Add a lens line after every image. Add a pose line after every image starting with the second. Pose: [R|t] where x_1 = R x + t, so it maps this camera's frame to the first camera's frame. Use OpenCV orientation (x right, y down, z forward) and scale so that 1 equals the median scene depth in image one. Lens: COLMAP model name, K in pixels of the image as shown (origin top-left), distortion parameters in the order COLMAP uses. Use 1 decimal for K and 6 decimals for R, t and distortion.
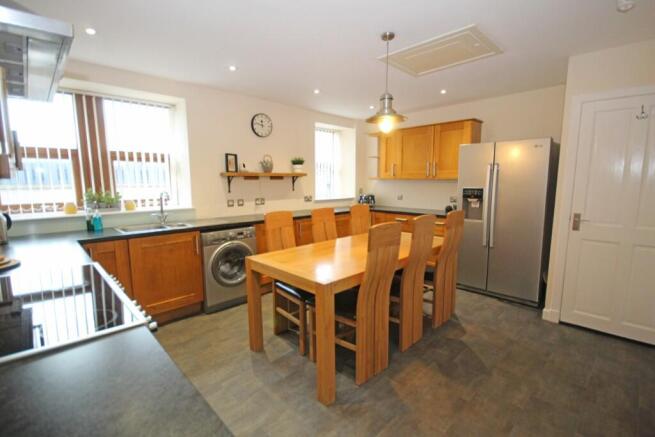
lens RADIAL K [[303.1, 0, 334.9], [0, 303.1, 216.2], [0, 0, 1]] dist [-0.009420, -0.000590]
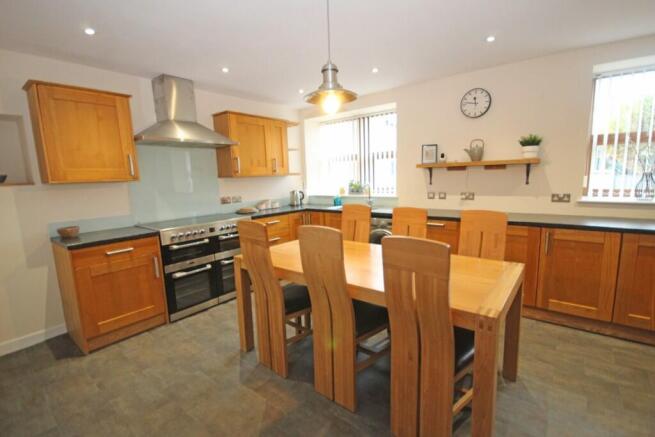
lens RADIAL K [[303.1, 0, 337.6], [0, 303.1, 221.3], [0, 0, 1]] dist [-0.009420, -0.000590]
pose [[0.123677, 0.150411, -0.980857, 0.579056], [-0.088047, 0.986211, 0.140130, -0.069017], [0.988409, 0.069031, 0.135214, 0.558664]]
